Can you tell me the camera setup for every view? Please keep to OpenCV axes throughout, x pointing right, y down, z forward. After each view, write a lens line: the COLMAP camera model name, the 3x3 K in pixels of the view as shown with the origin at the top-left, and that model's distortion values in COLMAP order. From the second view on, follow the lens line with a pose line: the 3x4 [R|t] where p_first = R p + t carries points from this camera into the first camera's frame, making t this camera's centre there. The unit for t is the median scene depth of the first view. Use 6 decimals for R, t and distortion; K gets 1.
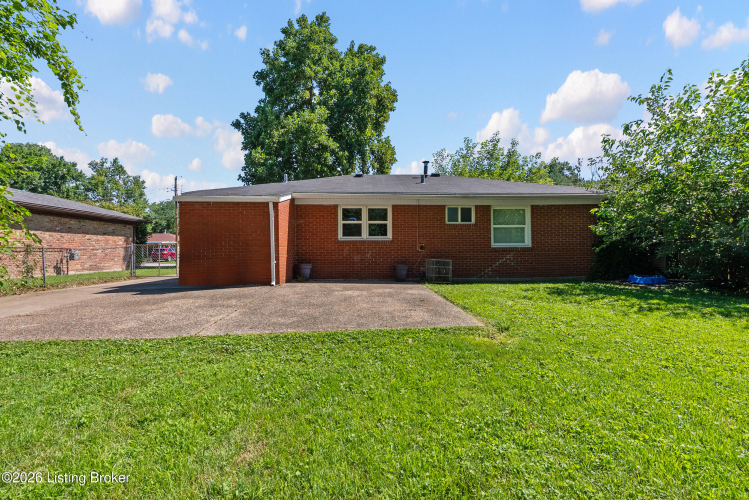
lens RADIAL K [[342.4, 0, 377.1], [0, 342.4, 248.3], [0, 0, 1]] dist [-0.001810, 0.000014]
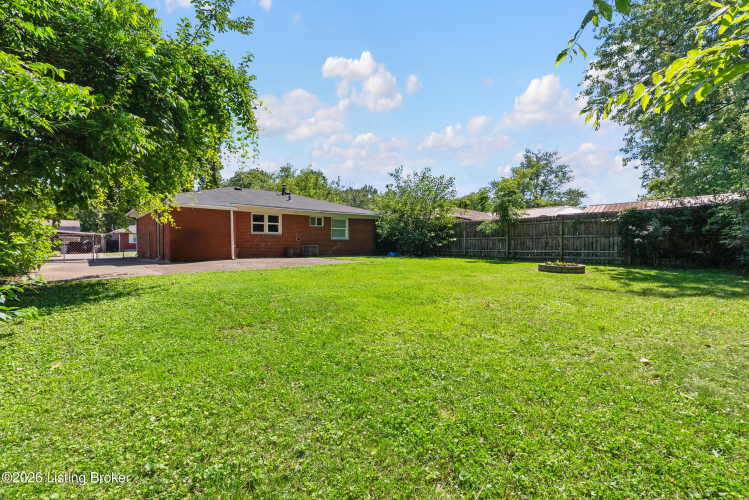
lens RADIAL K [[342.4, 0, 377.1], [0, 342.4, 248.3], [0, 0, 1]] dist [-0.001810, 0.000014]
pose [[0.773048, -0.005780, 0.634322, -0.674631], [0.000241, 0.999961, 0.008818, 0.030072], [-0.634348, -0.006664, 0.773019, -0.626321]]
